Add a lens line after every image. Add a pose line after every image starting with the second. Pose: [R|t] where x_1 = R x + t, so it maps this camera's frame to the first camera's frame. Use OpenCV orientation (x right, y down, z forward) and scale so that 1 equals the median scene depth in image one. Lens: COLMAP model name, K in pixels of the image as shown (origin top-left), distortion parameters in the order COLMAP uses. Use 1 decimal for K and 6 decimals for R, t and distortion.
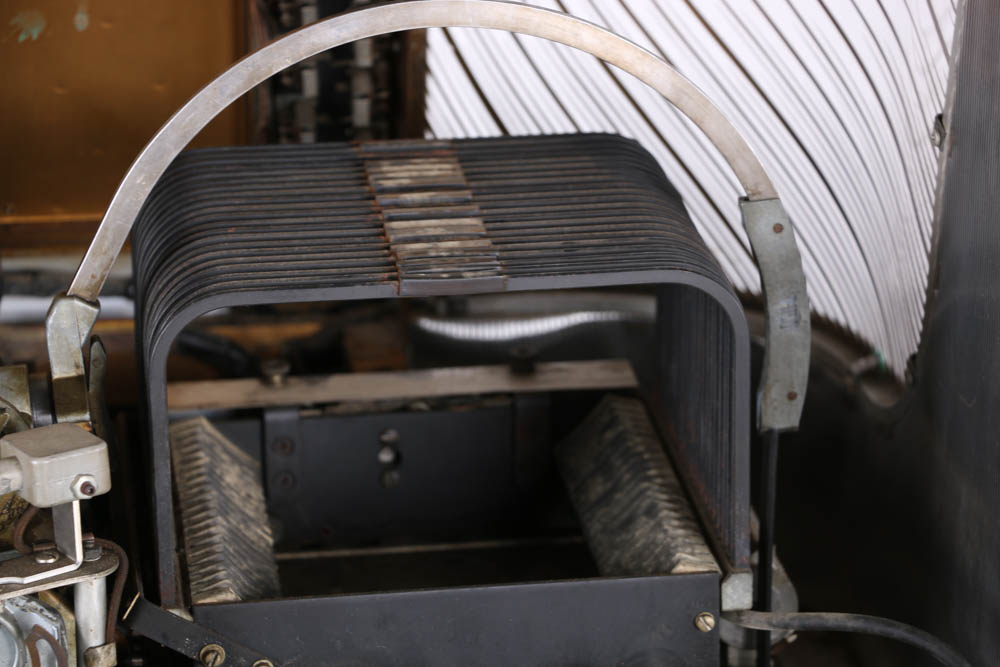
lens RADIAL K [[4421.8, 0, 500.1], [0, 4421.8, 333.1], [0, 0, 1]] dist [0.221192, 0.000000]
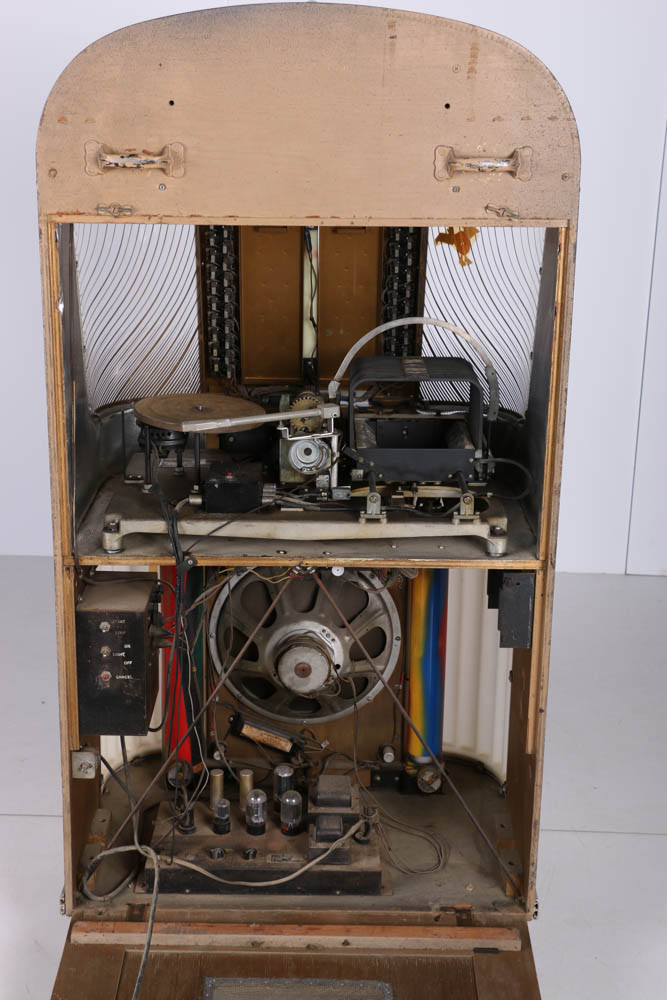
lens RADIAL K [[1578.3, 0, 339.4], [0, 1578.3, 503.9], [0, 0, 1]] dist [0.121235, 0.000000]
pose [[0.994397, 0.049272, -0.093530, 0.064525], [-0.051779, 0.998356, -0.024566, 0.152901], [0.092166, 0.029271, 0.995313, -0.587669]]
